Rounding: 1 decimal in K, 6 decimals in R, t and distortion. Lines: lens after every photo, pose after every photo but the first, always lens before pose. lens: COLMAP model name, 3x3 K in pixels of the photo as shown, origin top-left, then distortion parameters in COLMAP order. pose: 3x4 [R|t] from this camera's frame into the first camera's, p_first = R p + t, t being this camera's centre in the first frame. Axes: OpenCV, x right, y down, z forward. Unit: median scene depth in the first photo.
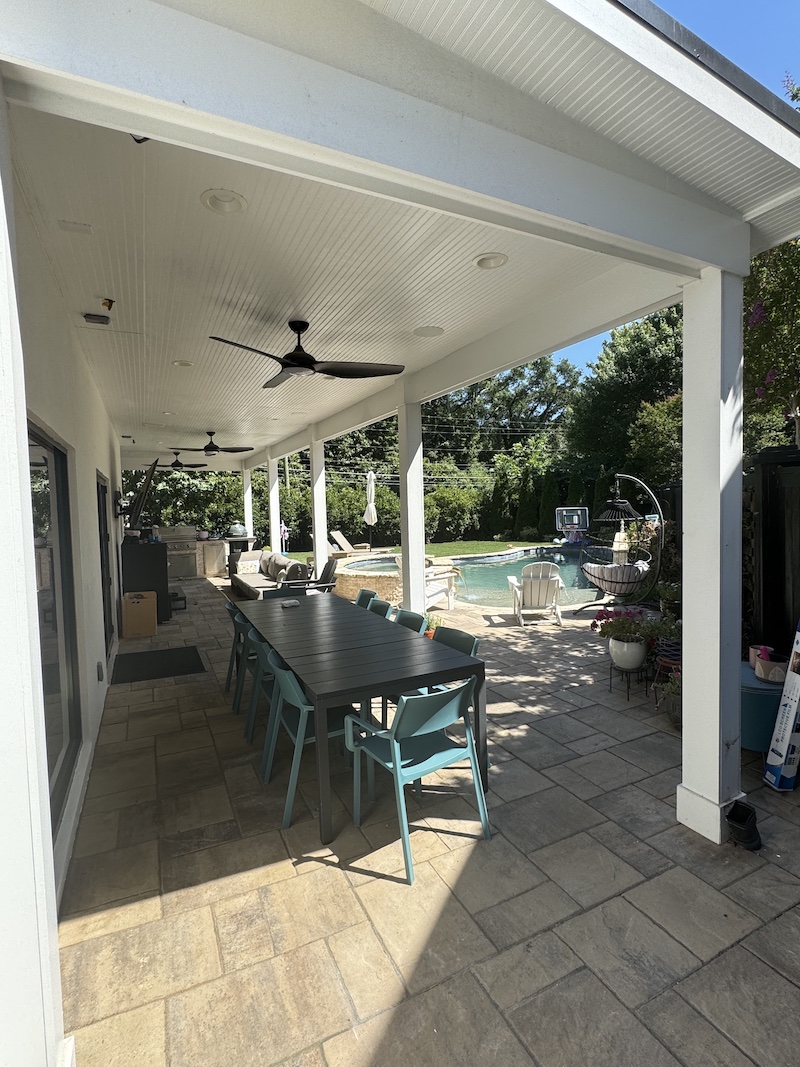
lens RADIAL K [[515.8, 0, 400.0], [0, 515.8, 533.5], [0, 0, 1]] dist [0.000272, -0.000262]
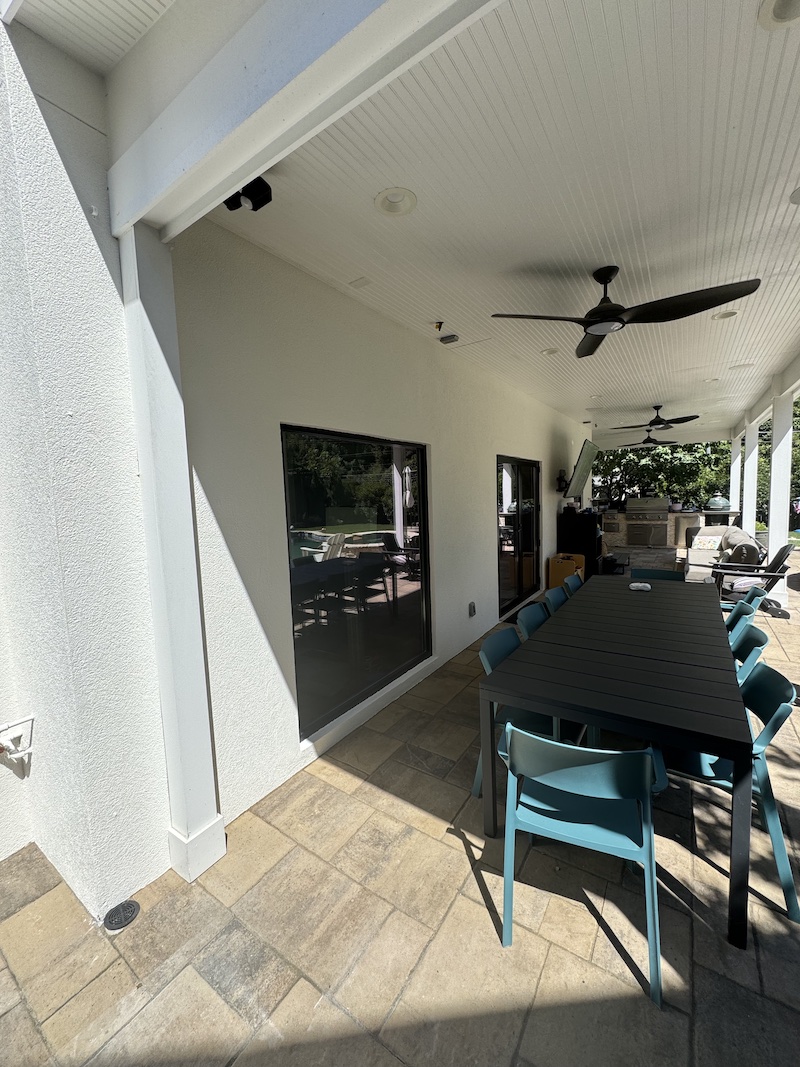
lens RADIAL K [[426.6, 0, 400.0], [0, 426.6, 533.5], [0, 0, 1]] dist [-0.002141, 0.000666]
pose [[0.496089, 0.085159, -0.864085, 0.458051], [-0.021195, 0.996070, 0.085998, -0.032459], [0.868013, -0.024349, 0.495944, 0.516710]]
